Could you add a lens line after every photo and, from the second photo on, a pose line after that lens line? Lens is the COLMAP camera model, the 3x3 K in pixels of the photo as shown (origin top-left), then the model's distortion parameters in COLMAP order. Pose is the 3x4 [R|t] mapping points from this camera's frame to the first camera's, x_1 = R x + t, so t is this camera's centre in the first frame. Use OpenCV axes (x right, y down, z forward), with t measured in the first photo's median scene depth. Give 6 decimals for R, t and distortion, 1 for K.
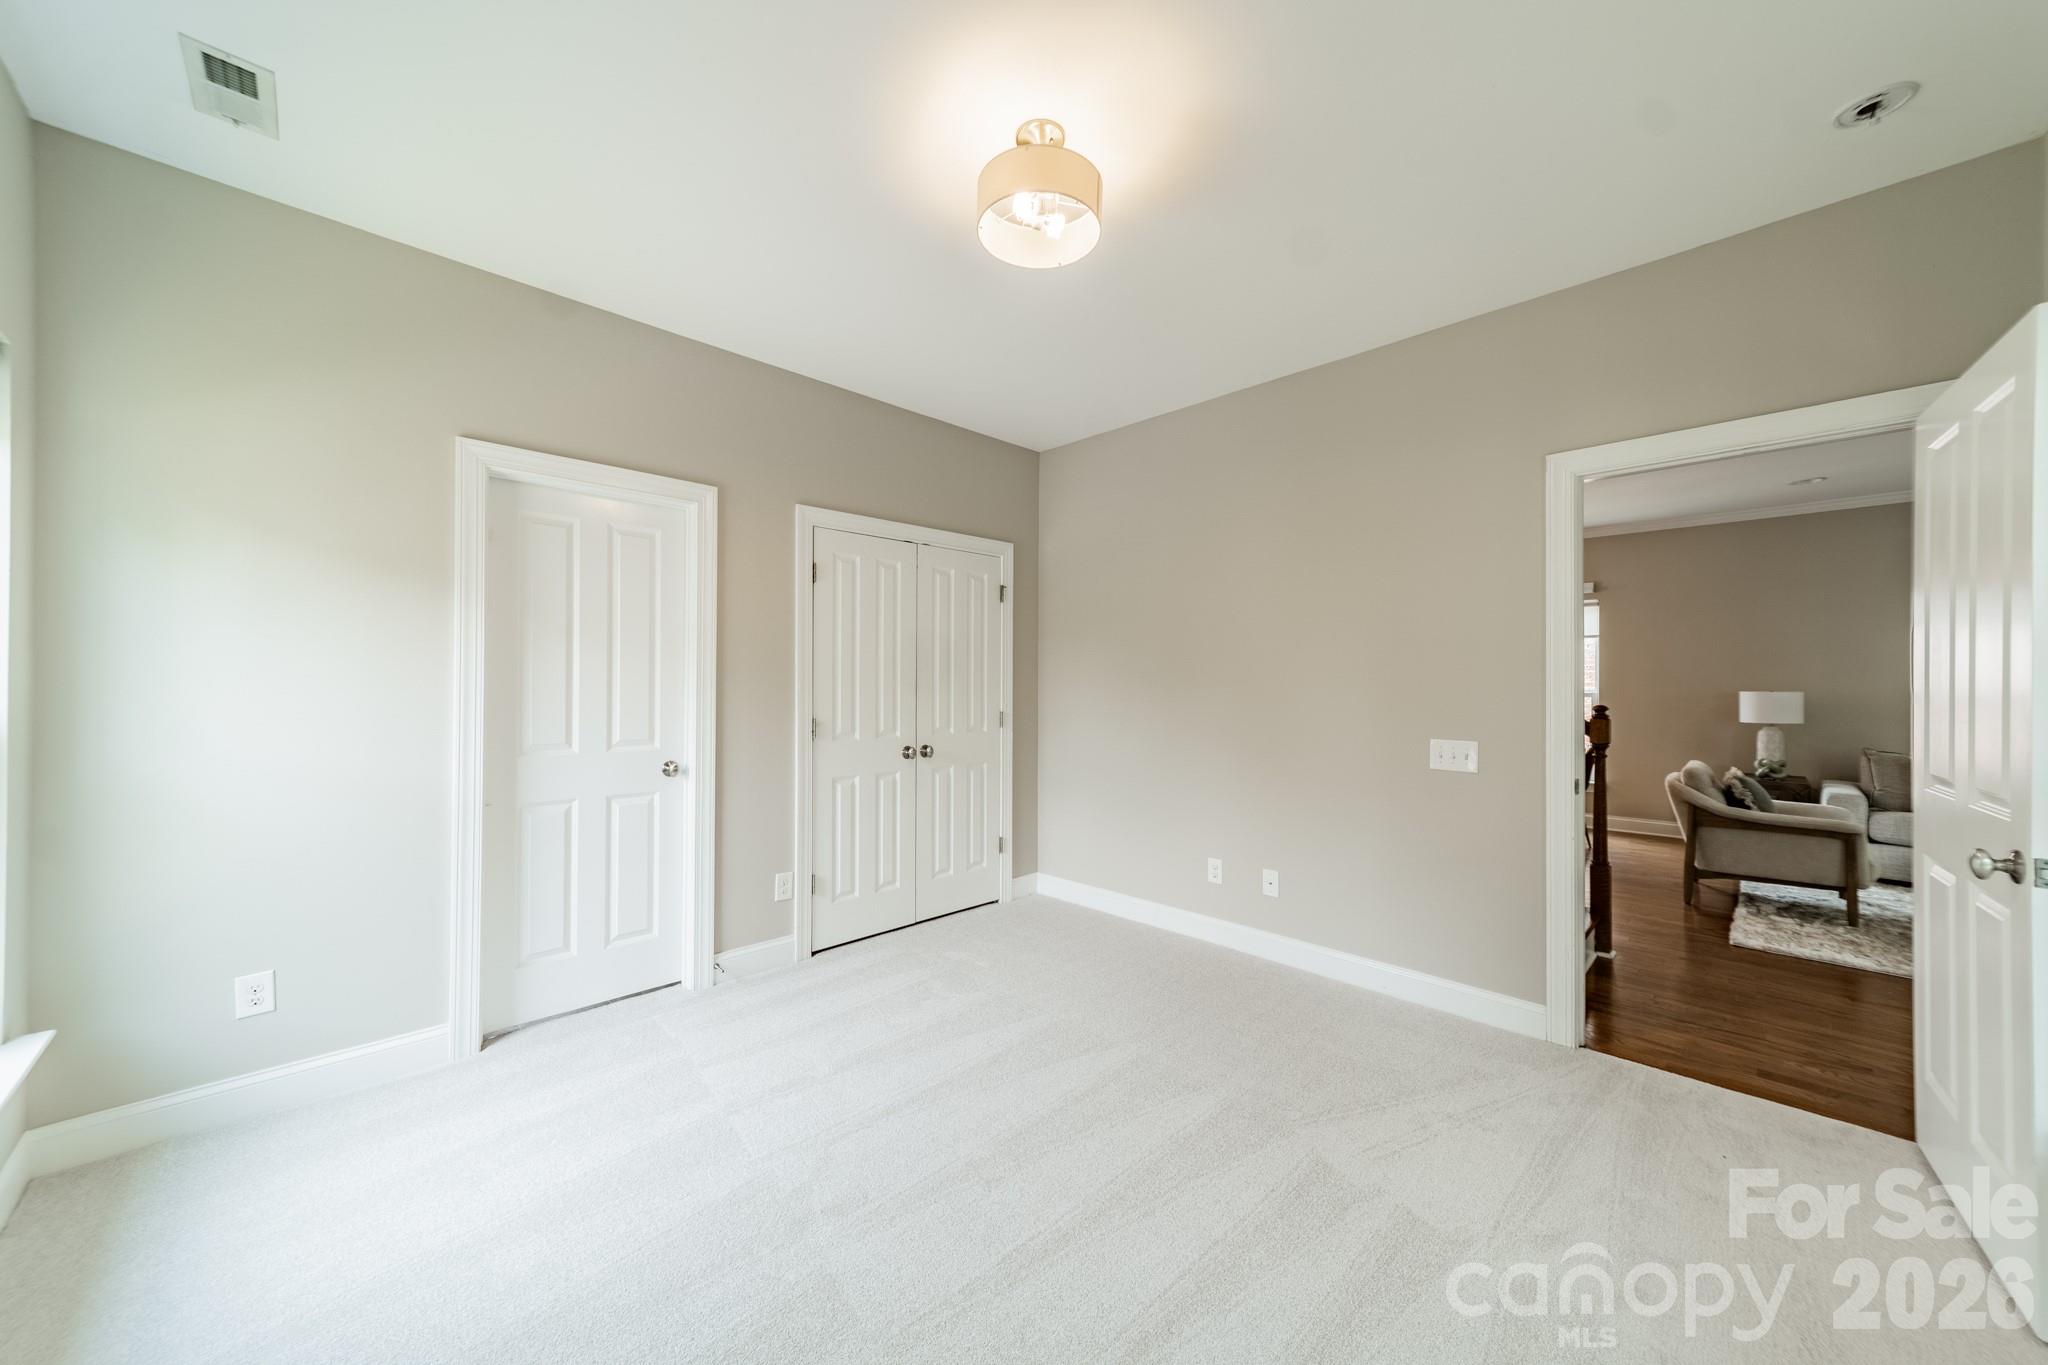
lens RADIAL K [[723.7, 0, 1013.7], [0, 723.7, 681.3], [0, 0, 1]] dist [0.010820, 0.000200]
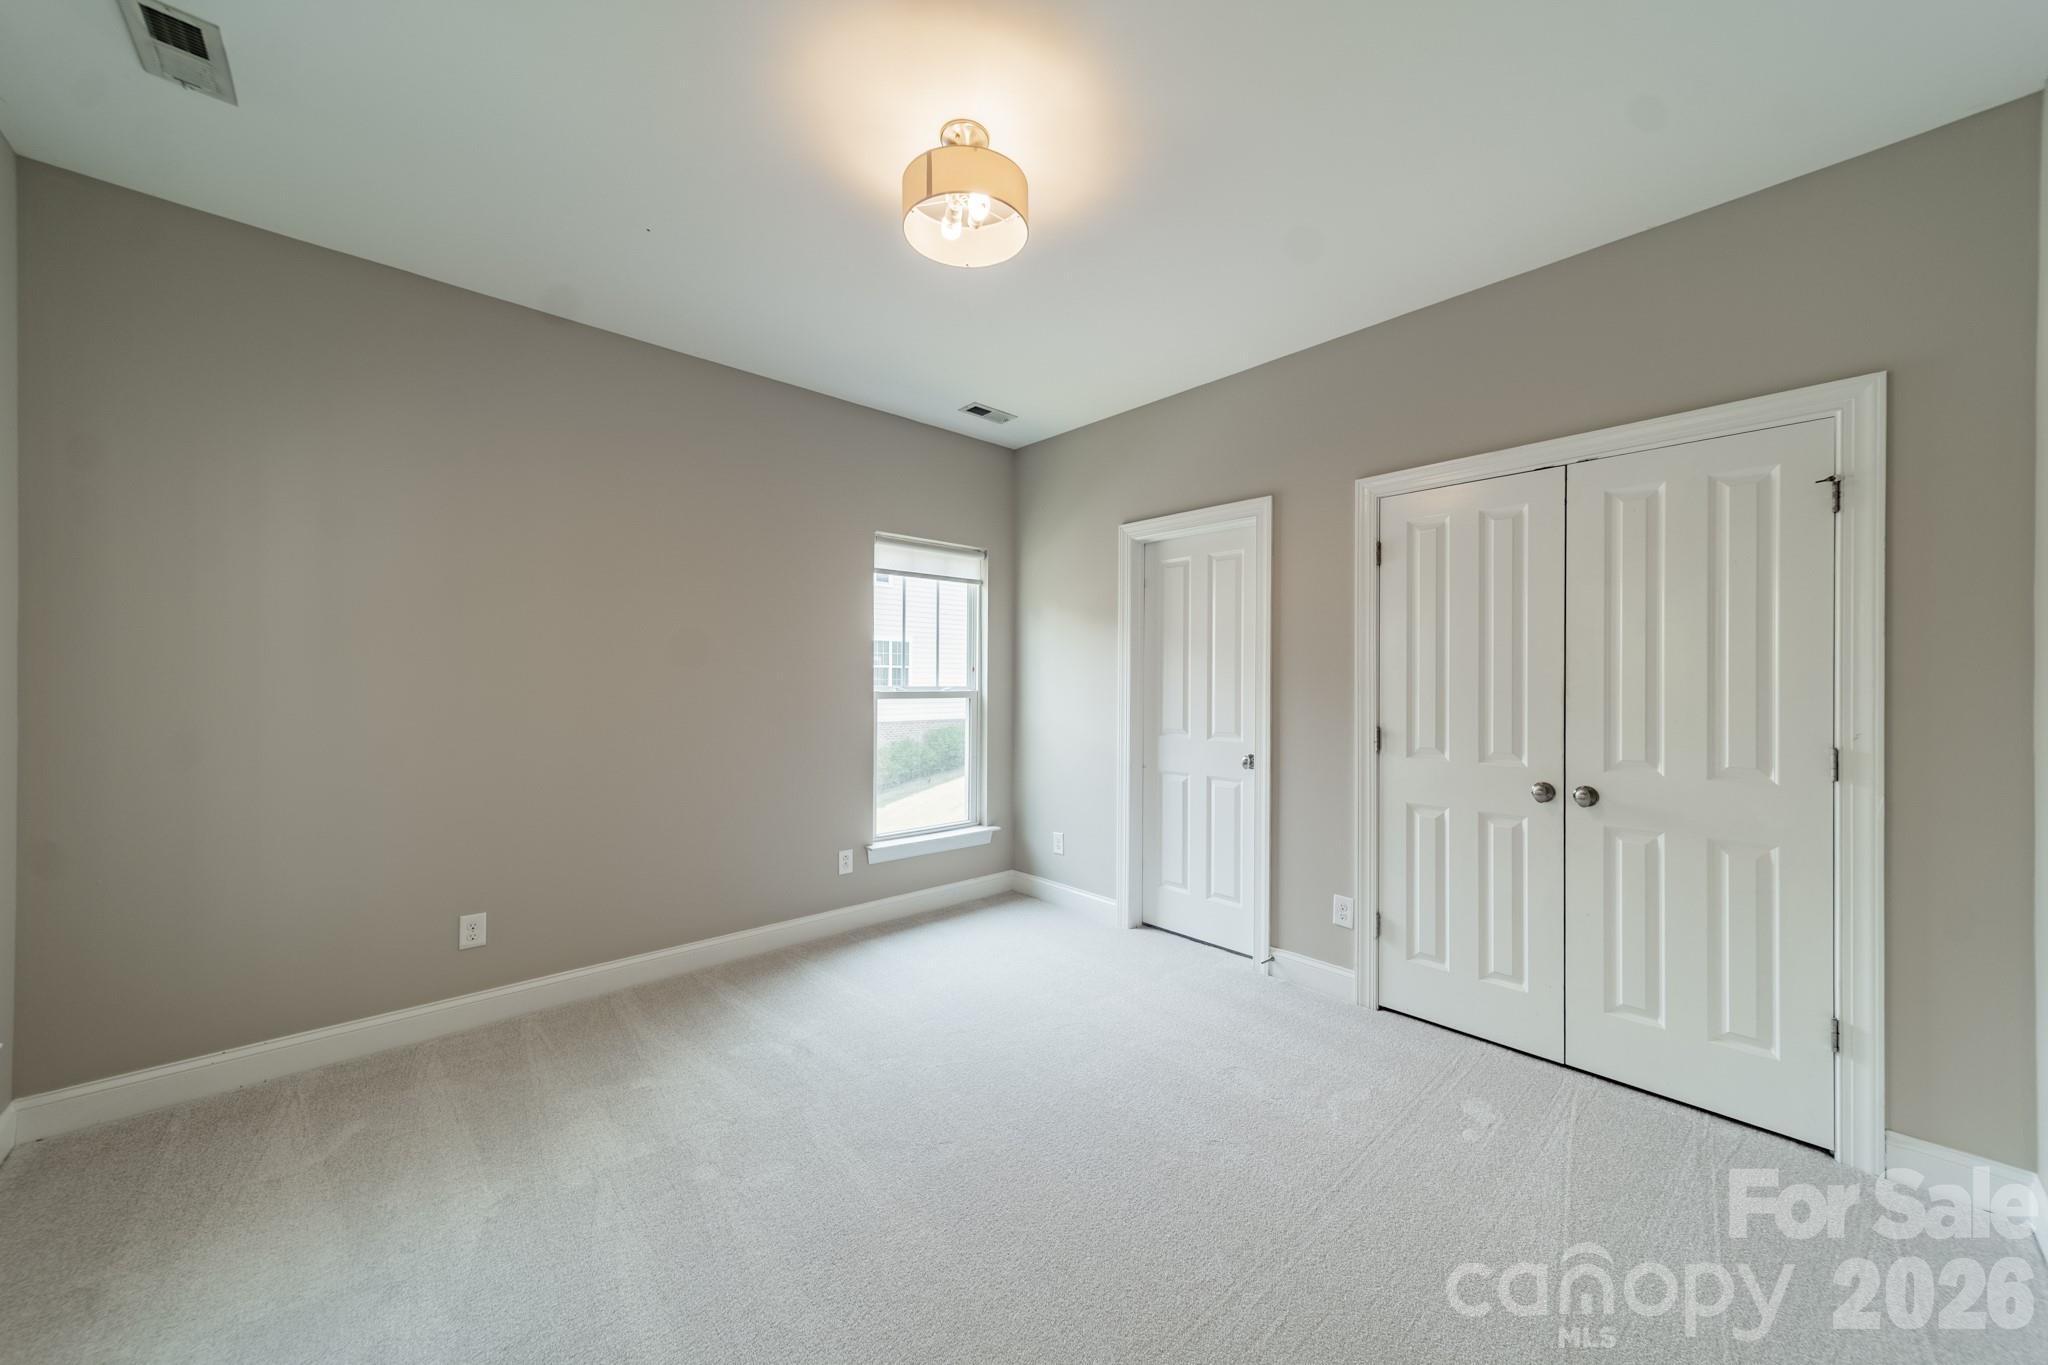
lens RADIAL K [[723.7, 0, 1015.9], [0, 723.7, 680.6], [0, 0, 1]] dist [0.010820, 0.000200]
pose [[-0.028836, -0.004810, -0.999573, 0.583256], [-0.000268, 0.999988, -0.004804, 0.002034], [0.999584, 0.000130, -0.028837, 0.611251]]
